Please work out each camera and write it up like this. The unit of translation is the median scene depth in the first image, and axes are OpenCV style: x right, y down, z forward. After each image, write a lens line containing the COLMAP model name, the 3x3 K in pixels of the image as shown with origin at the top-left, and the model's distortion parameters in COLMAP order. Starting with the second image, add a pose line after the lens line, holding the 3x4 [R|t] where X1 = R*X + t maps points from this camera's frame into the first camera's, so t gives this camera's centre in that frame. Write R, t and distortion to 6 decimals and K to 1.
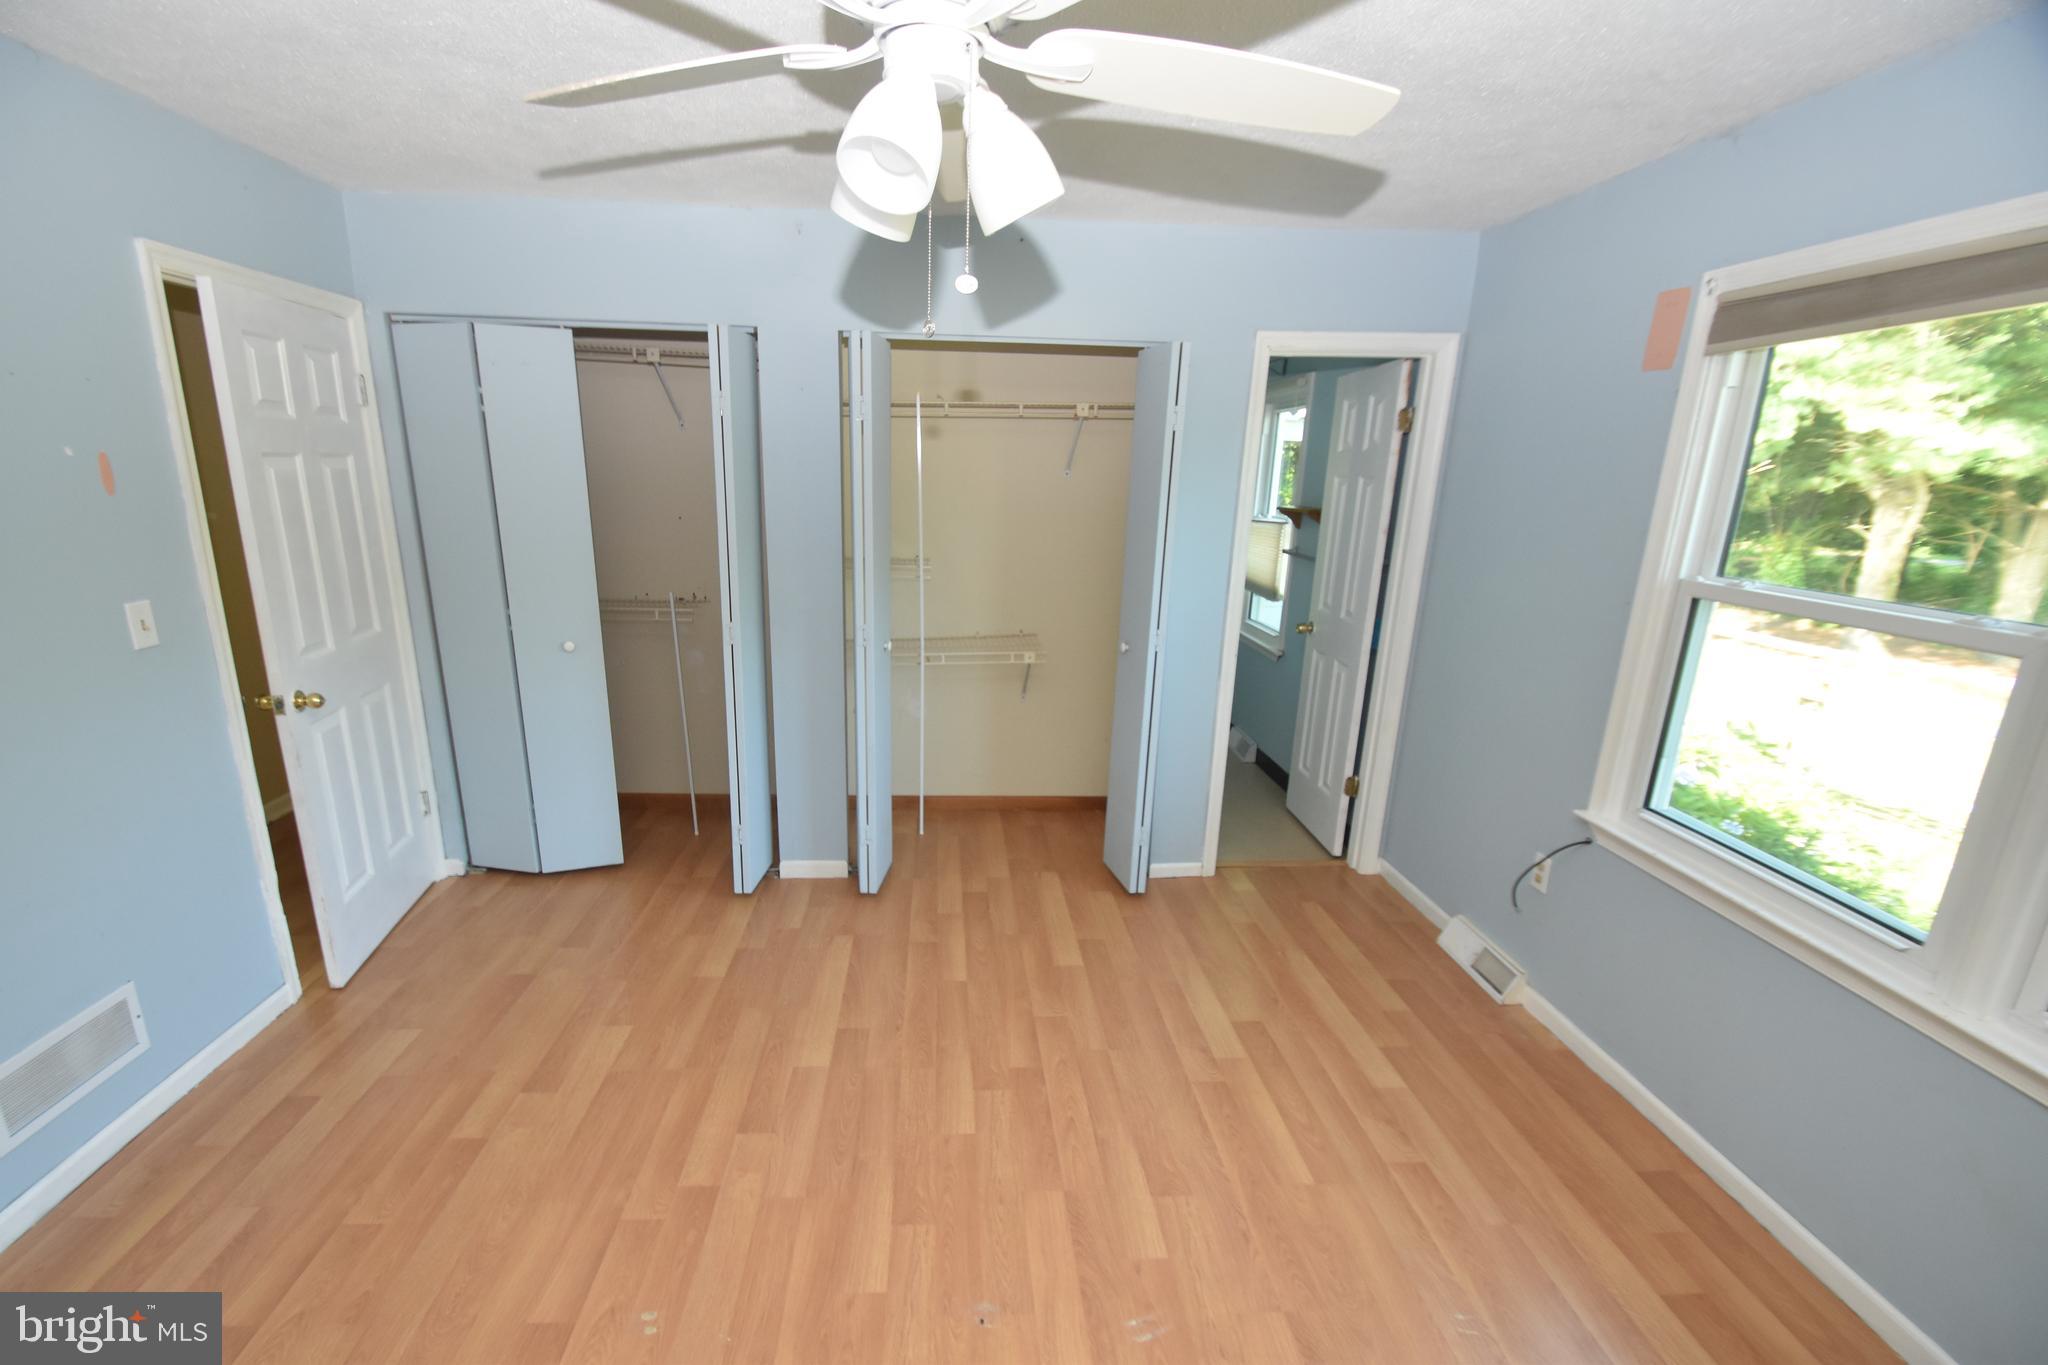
lens RADIAL K [[890.9, 0, 986.6], [0, 890.9, 729.7], [0, 0, 1]] dist [-0.004464, -0.006910]
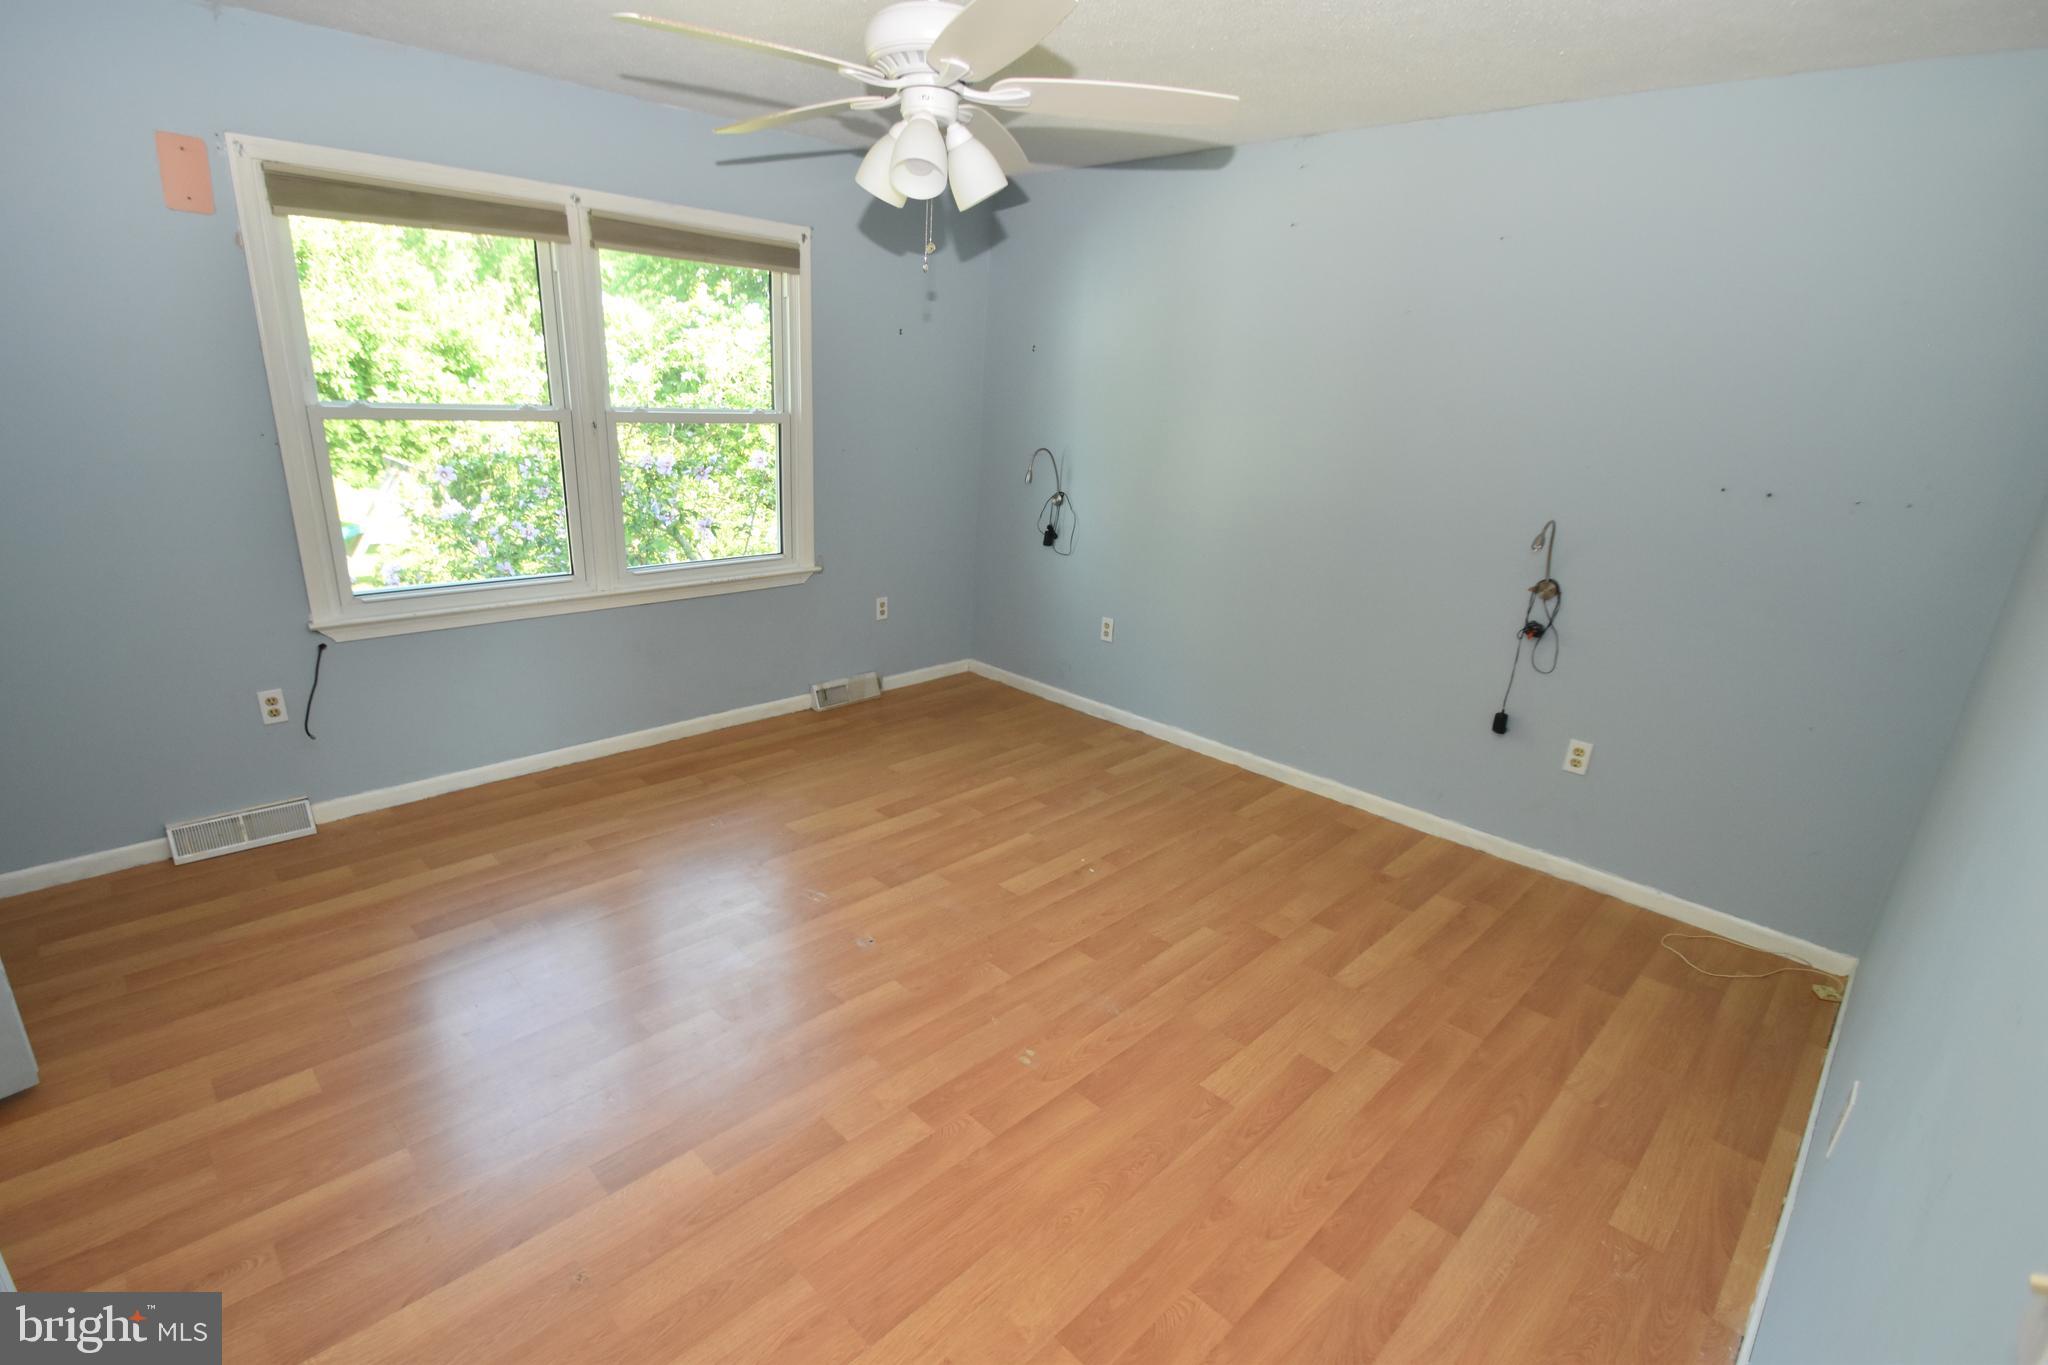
lens RADIAL K [[953.8, 0, 991.9], [0, 953.8, 707.2], [0, 0, 1]] dist [0.007159, -0.000602]
pose [[-0.662936, -0.298924, 0.686411, -0.697961], [0.147669, 0.846615, 0.511309, -0.283795], [-0.733969, 0.440327, -0.517110, 0.936883]]
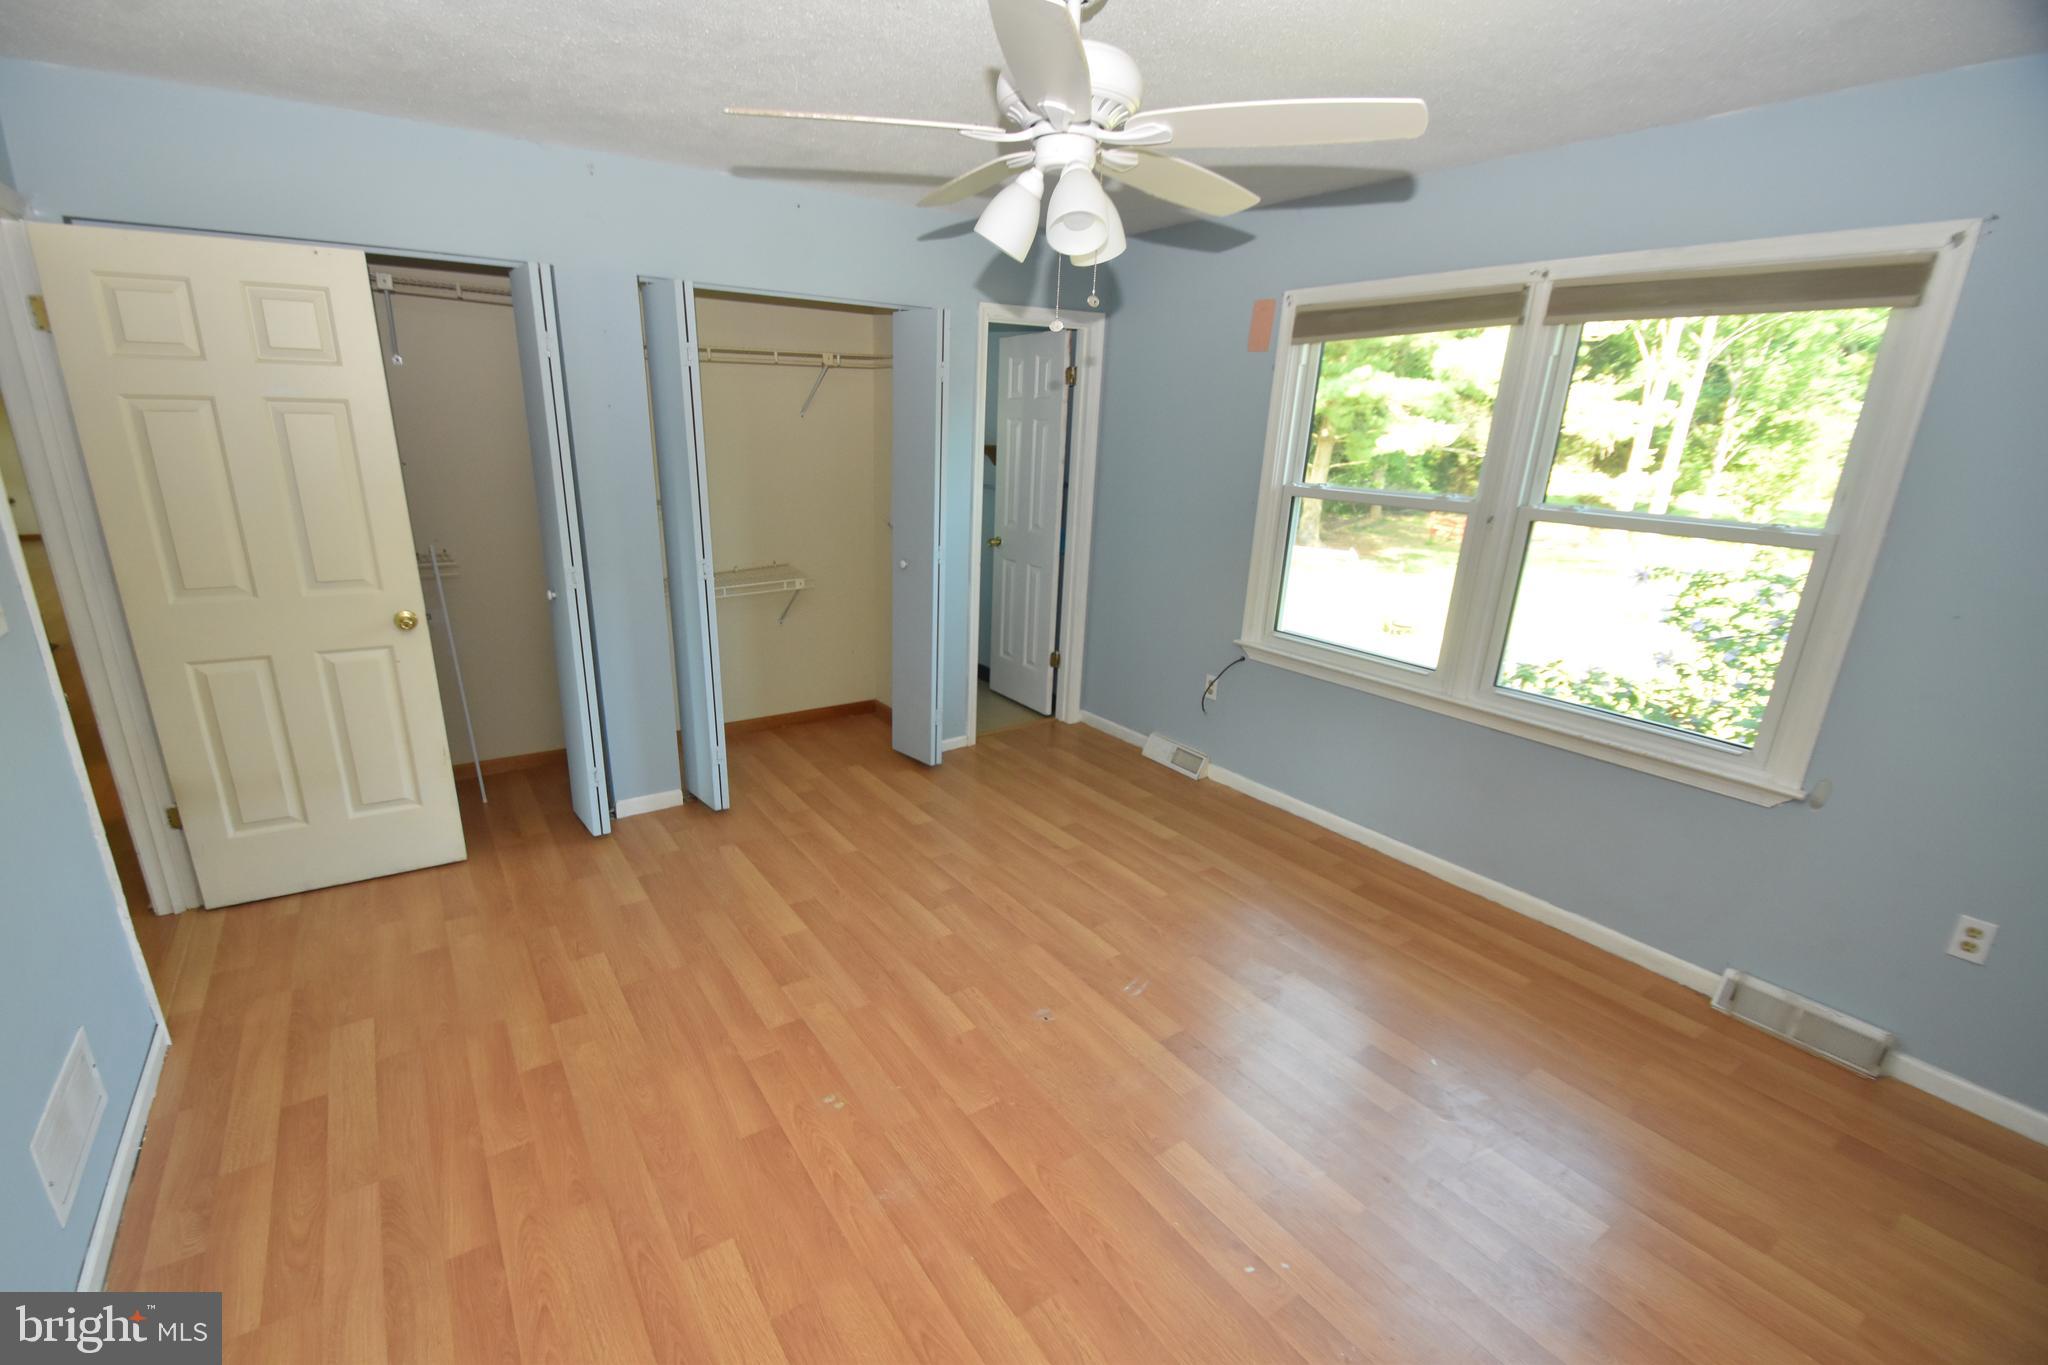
lens RADIAL K [[890.9, 0, 981.9], [0, 890.9, 734.9], [0, 0, 1]] dist [-0.004464, -0.006910]
pose [[0.857917, -0.169288, 0.485097, -0.446607], [0.136851, 0.985343, 0.101835, 0.031860], [-0.495227, -0.020980, 0.868510, -0.119814]]
